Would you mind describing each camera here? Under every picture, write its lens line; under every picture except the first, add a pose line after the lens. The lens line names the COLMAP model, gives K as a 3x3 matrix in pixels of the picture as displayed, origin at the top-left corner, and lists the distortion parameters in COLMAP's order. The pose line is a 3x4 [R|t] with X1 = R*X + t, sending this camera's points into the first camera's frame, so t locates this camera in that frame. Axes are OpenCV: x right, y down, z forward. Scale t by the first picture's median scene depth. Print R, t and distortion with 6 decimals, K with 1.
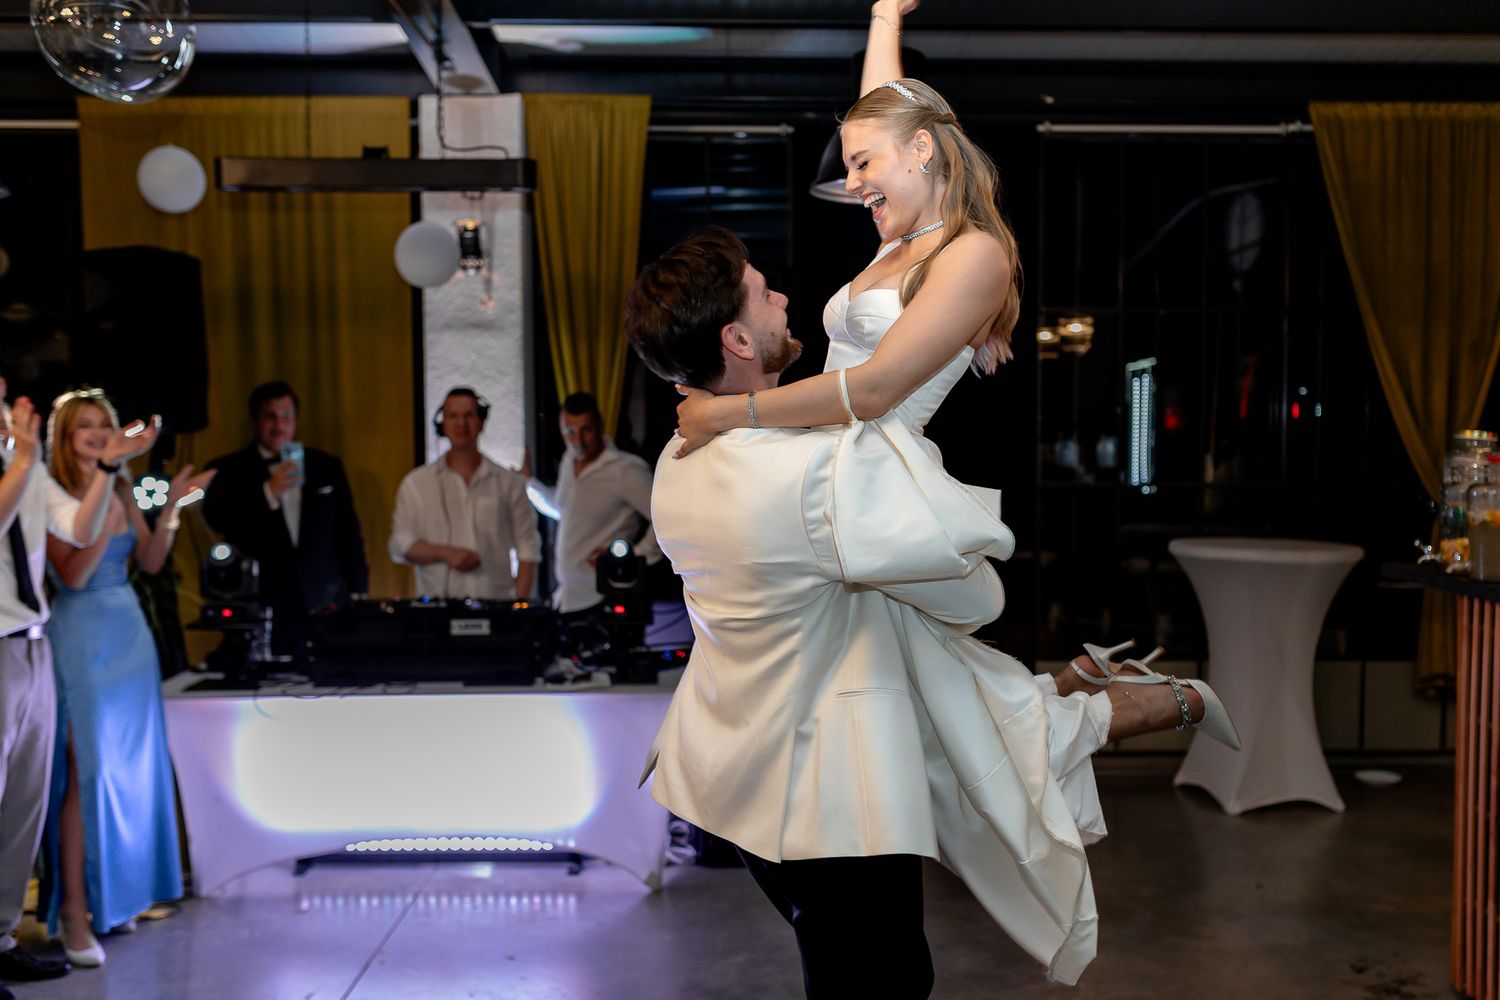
lens RADIAL K [[1564.8, 0, 752.7], [0, 1564.8, 493.9], [0, 0, 1]] dist [0.009730, 0.000000]
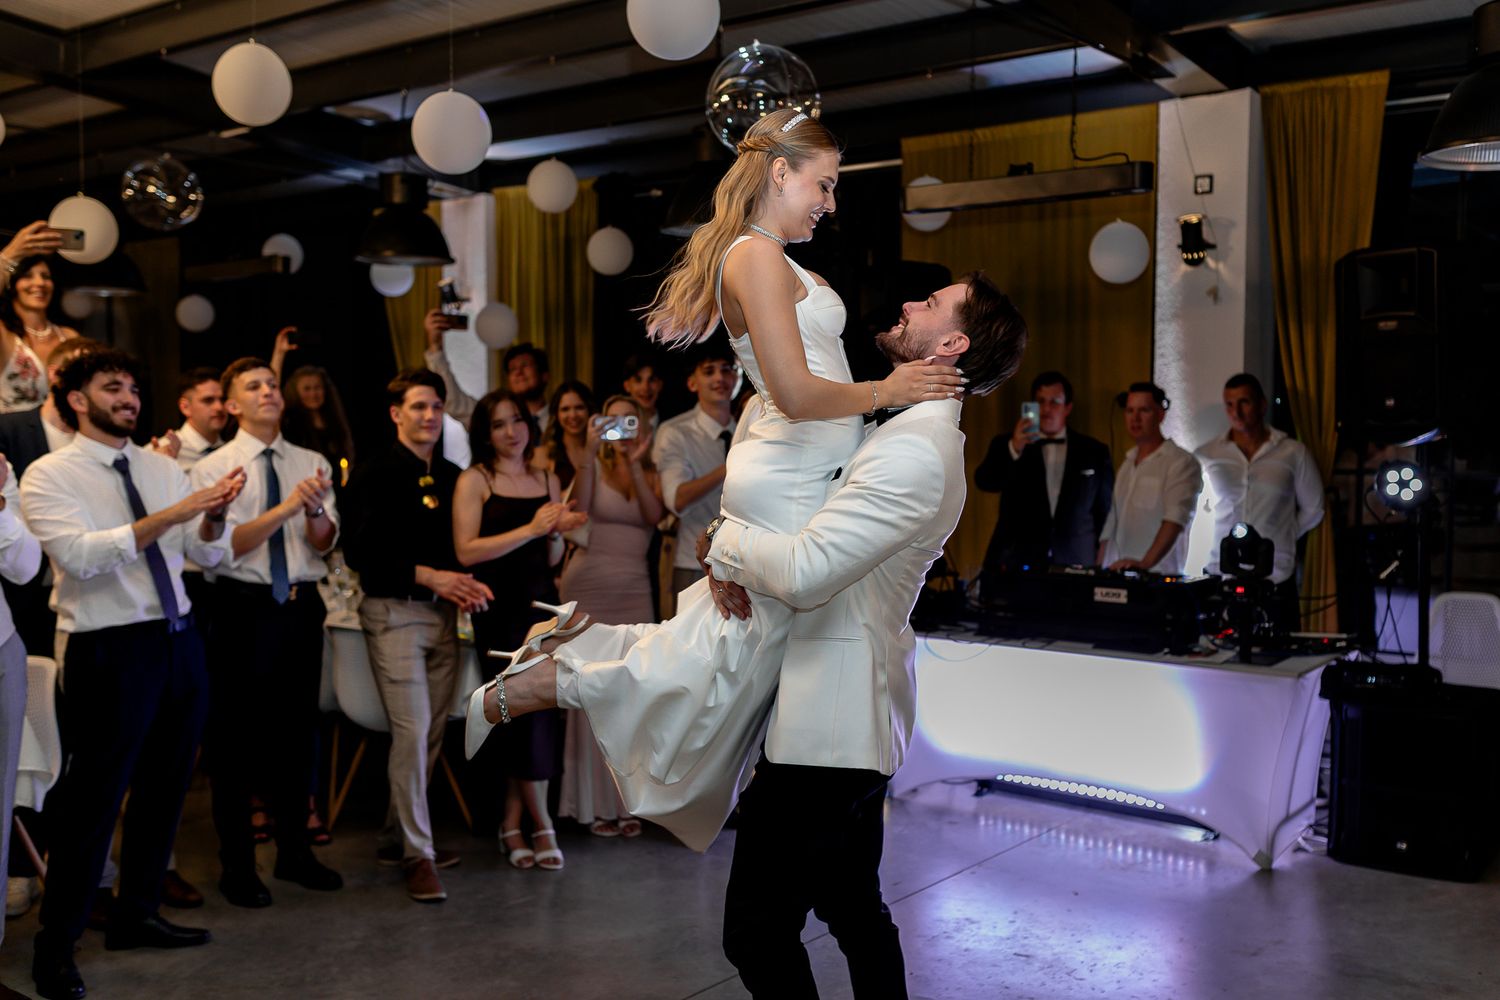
lens RADIAL K [[1564.8, 0, 741.2], [0, 1564.8, 498.1], [0, 0, 1]] dist [0.009730, 0.000000]
pose [[0.740271, 0.042425, -0.670969, 0.343725], [-0.034002, 0.999092, 0.025658, -0.001622], [0.671448, 0.003820, 0.741042, 0.018960]]
